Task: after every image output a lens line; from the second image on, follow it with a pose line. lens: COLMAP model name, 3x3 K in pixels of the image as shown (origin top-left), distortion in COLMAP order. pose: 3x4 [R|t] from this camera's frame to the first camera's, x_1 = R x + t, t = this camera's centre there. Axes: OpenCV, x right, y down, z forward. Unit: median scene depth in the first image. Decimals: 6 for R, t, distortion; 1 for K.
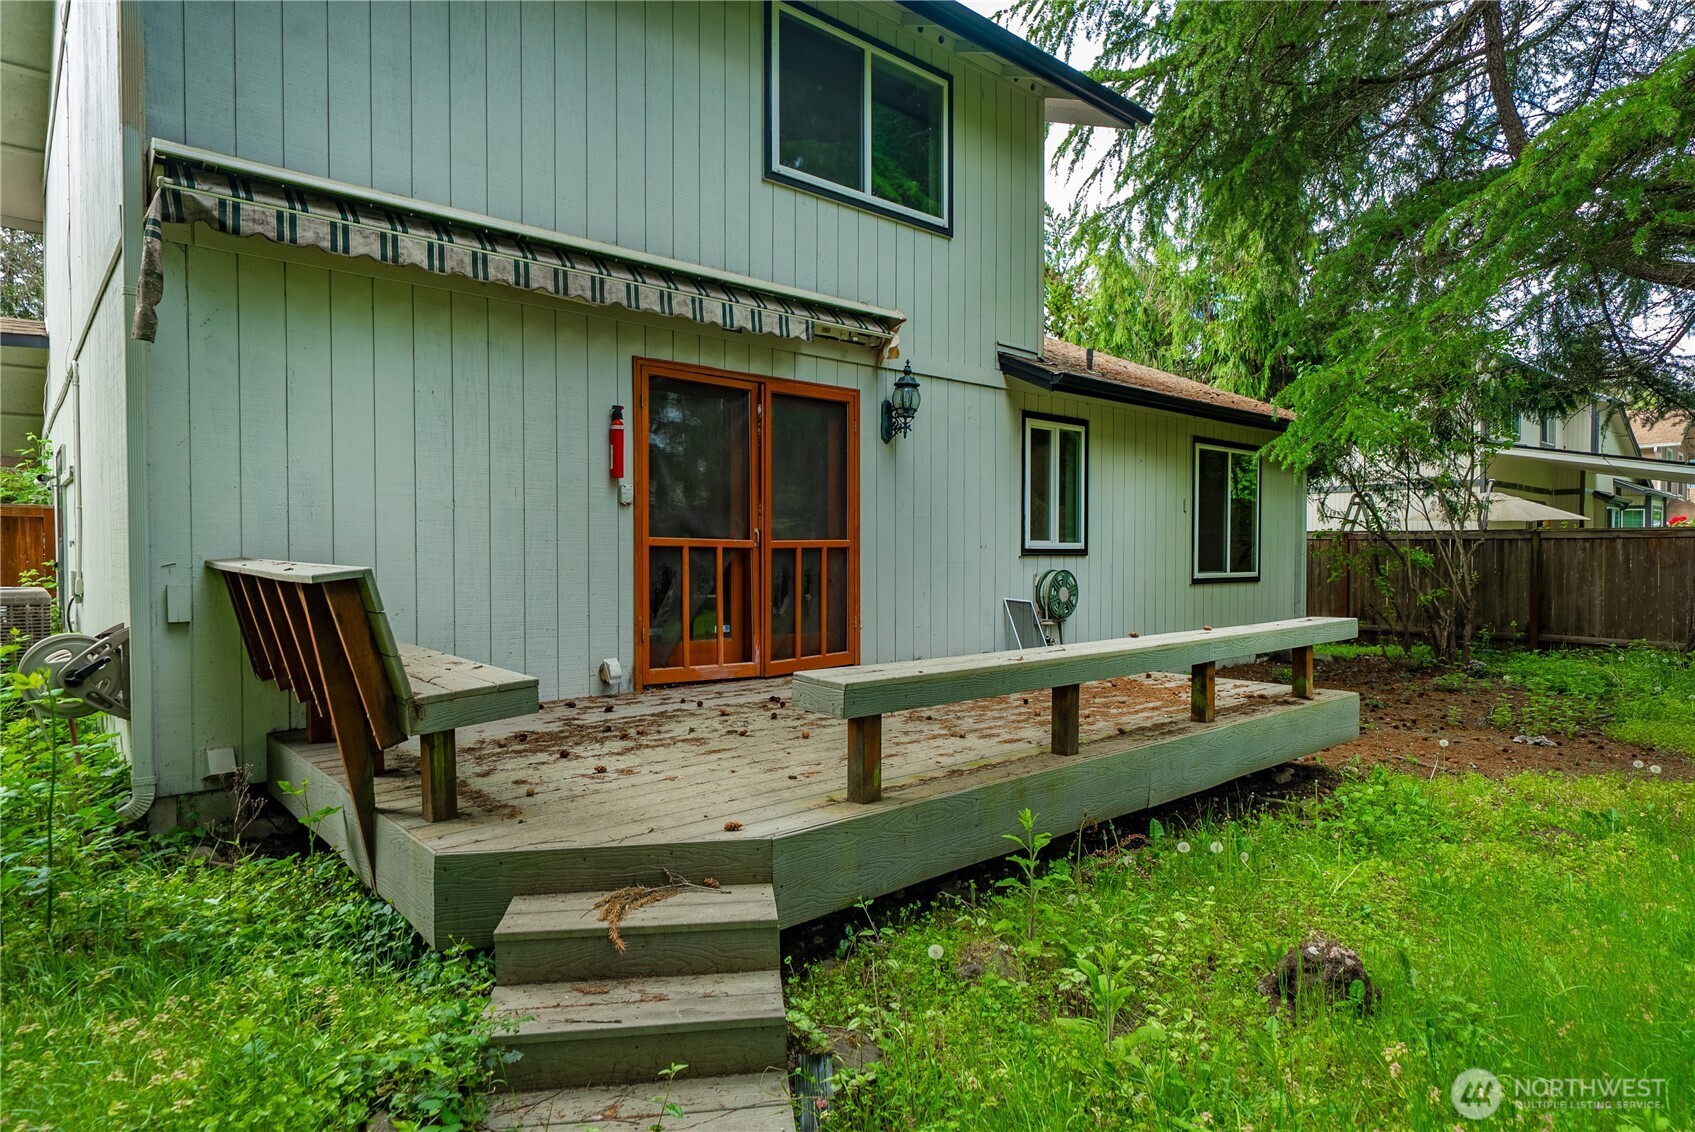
lens RADIAL K [[967.5, 0, 847.9], [0, 967.5, 572.6], [0, 0, 1]] dist [-0.000488, 0.001944]
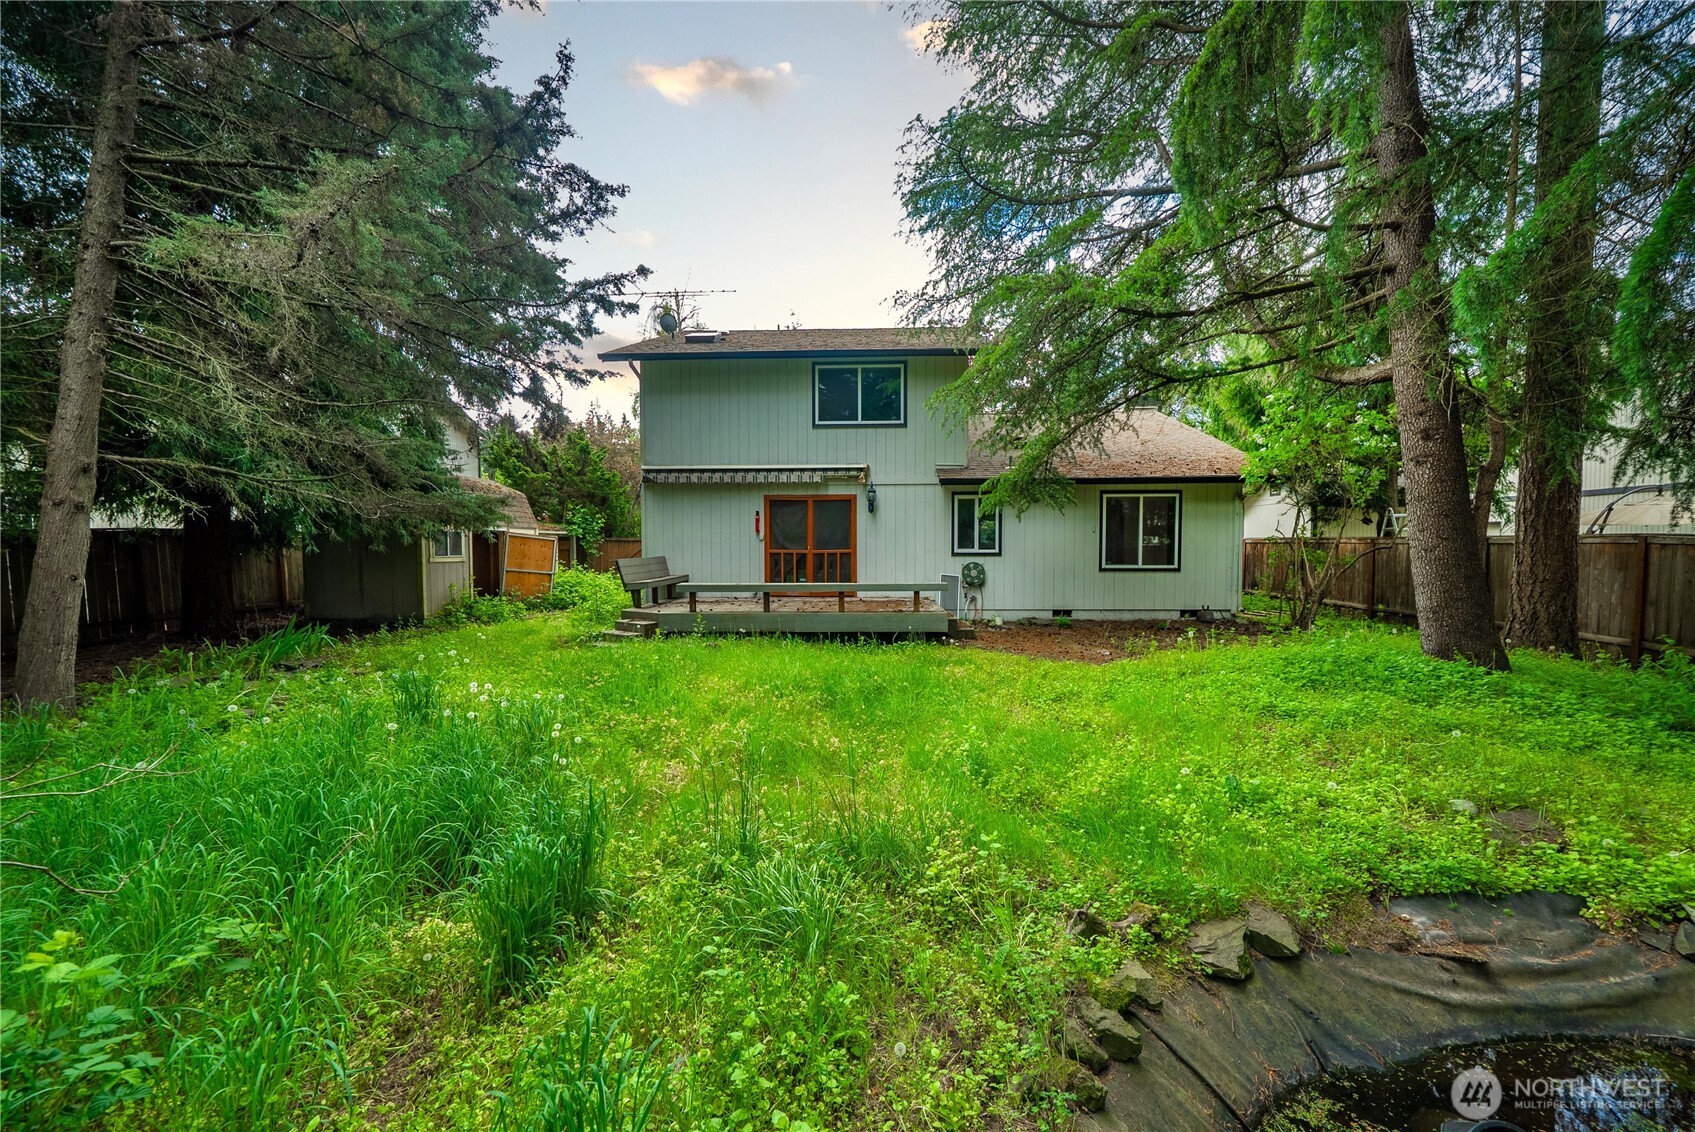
lens RADIAL K [[610.0, 0, 838.6], [0, 610.0, 572.4], [0, 0, 1]] dist [-0.000227, 0.000015]
pose [[0.717895, 0.027106, -0.695624, 1.170233], [-0.011556, 0.999568, 0.027023, -0.016462], [0.696056, -0.011361, 0.717898, -0.262429]]
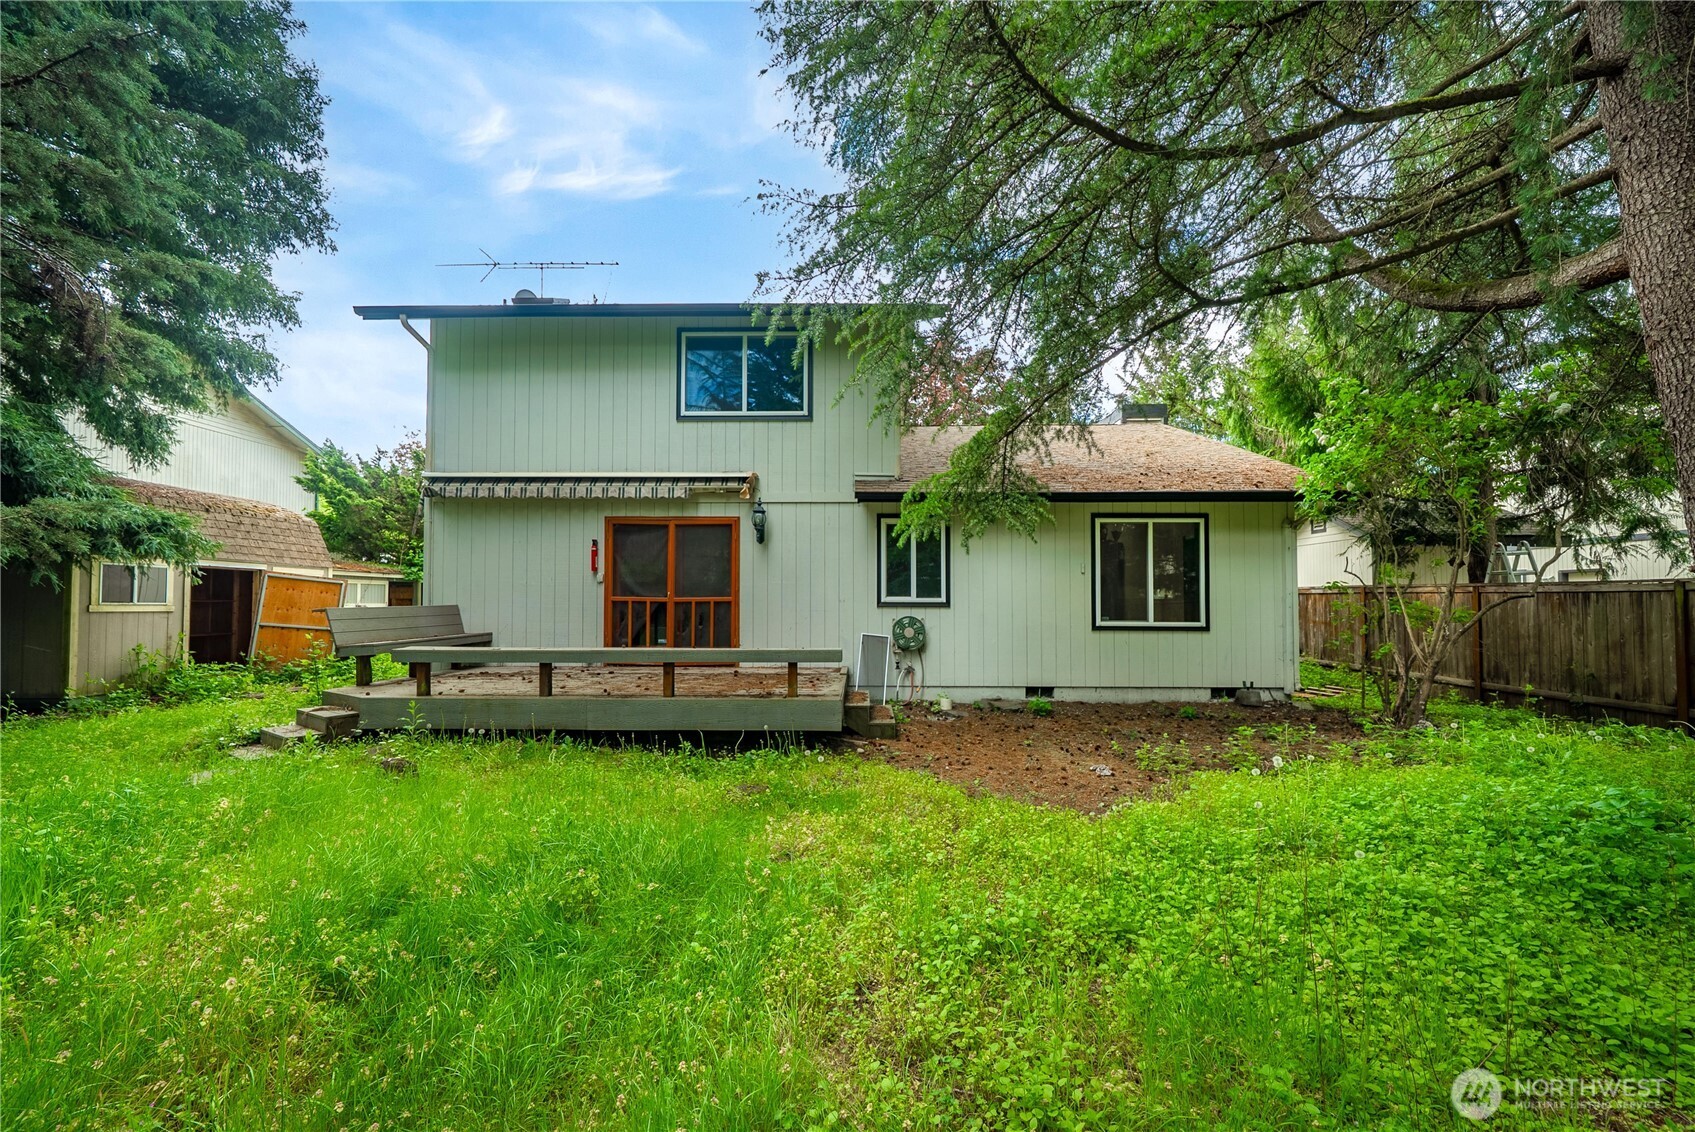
lens RADIAL K [[659.2, 0, 831.8], [0, 659.2, 587.4], [0, 0, 1]] dist [0.000557, 0.000071]
pose [[0.733526, -0.014486, -0.679507, 1.001056], [-0.016839, 0.999079, -0.039476, -0.006071], [0.679453, 0.040399, 0.732606, 0.199205]]
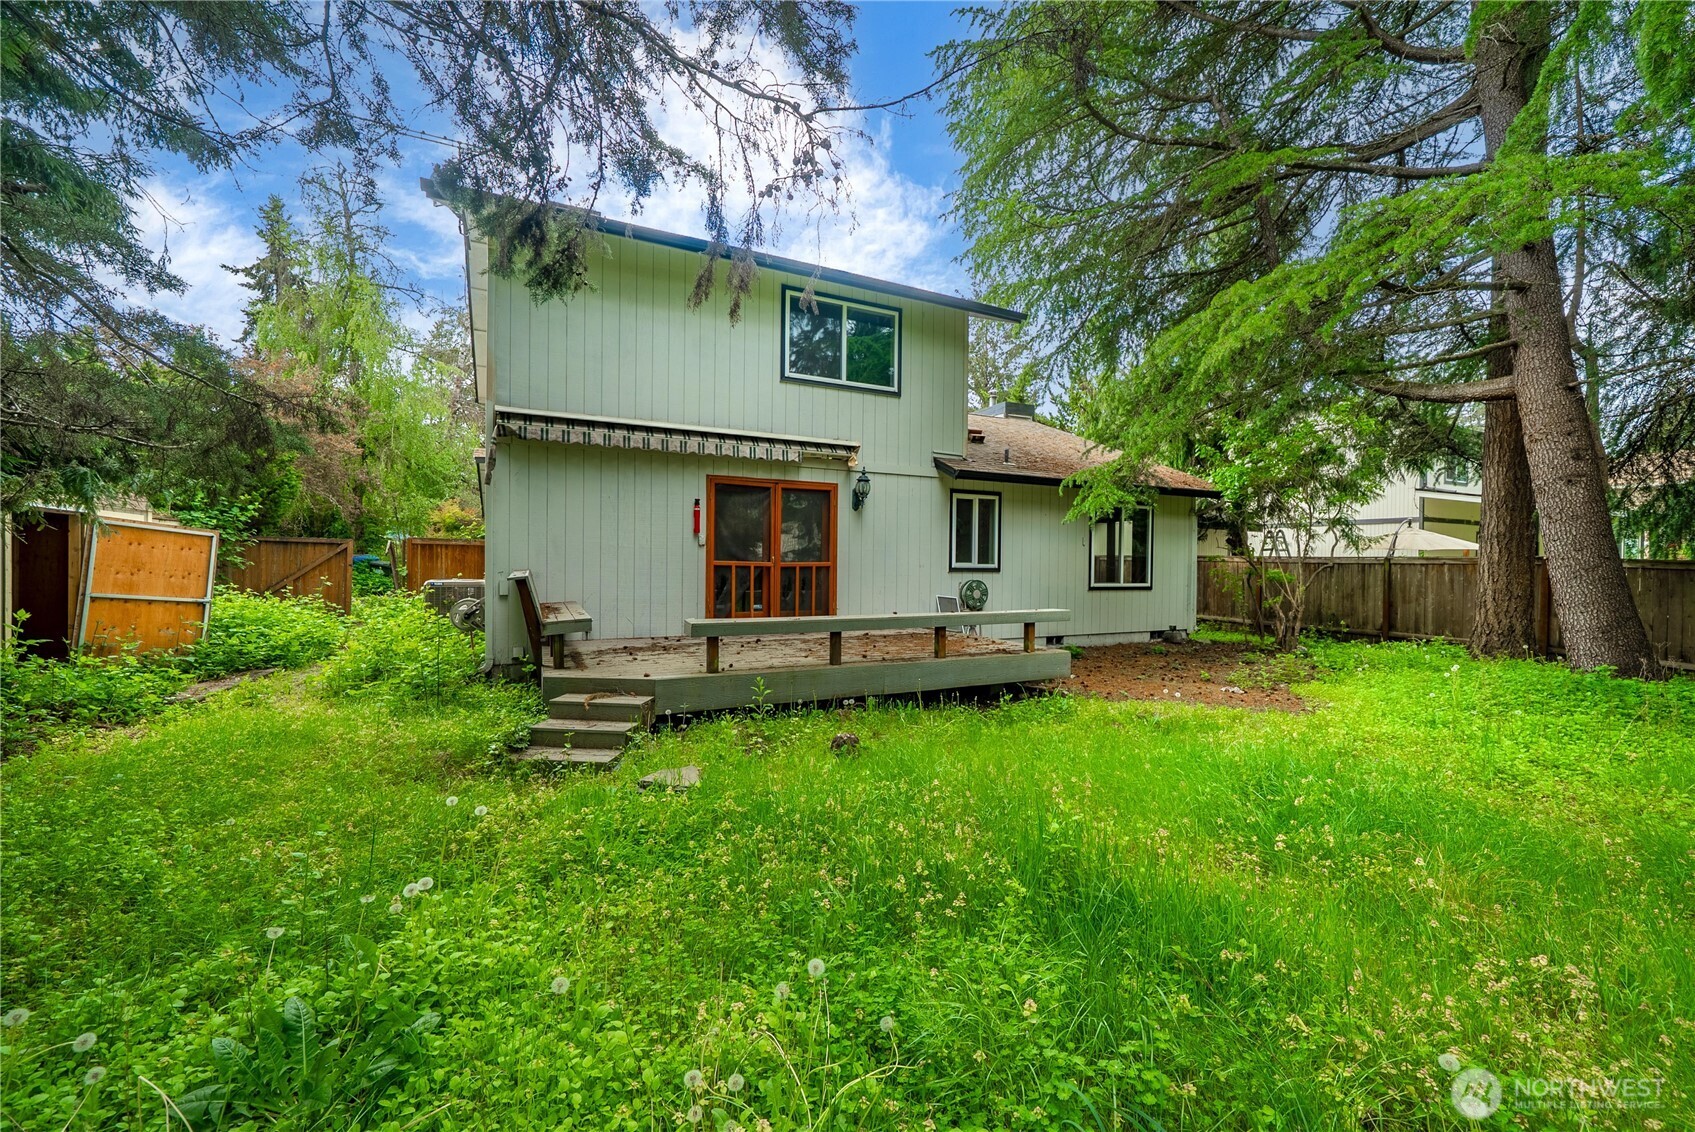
lens RADIAL K [[661.8, 0, 837.7], [0, 661.8, 566.3], [0, 0, 1]] dist [-0.000591, -0.000325]
pose [[0.961624, 0.011928, -0.274113, 0.370053], [-0.016246, 0.999777, -0.013488, -0.008781], [0.273891, 0.017423, 0.961603, -0.247041]]
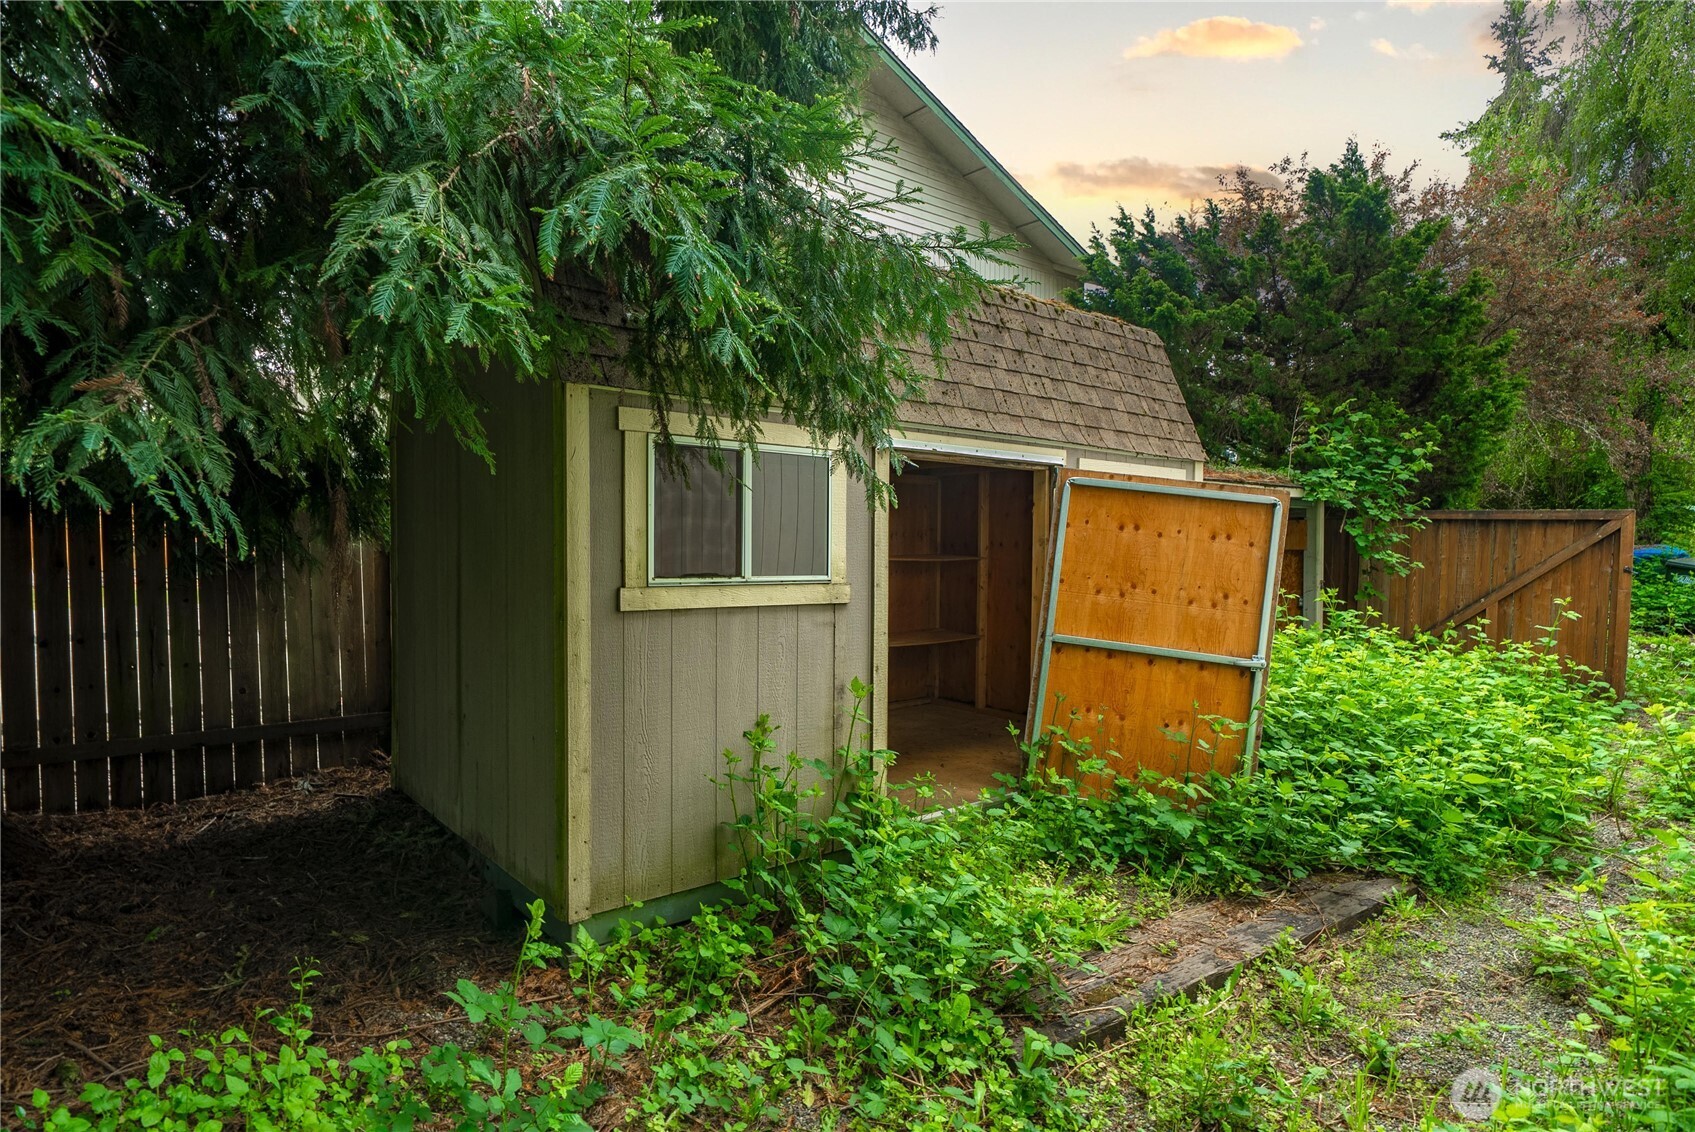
lens RADIAL K [[932.2, 0, 849.3], [0, 932.2, 573.8], [0, 0, 1]] dist [0.004186, -0.000041]
pose [[-0.030499, 0.031912, -0.999025, -0.341501], [-0.026109, 0.999124, 0.032712, -0.024233], [0.999194, 0.027082, -0.029639, 0.292855]]
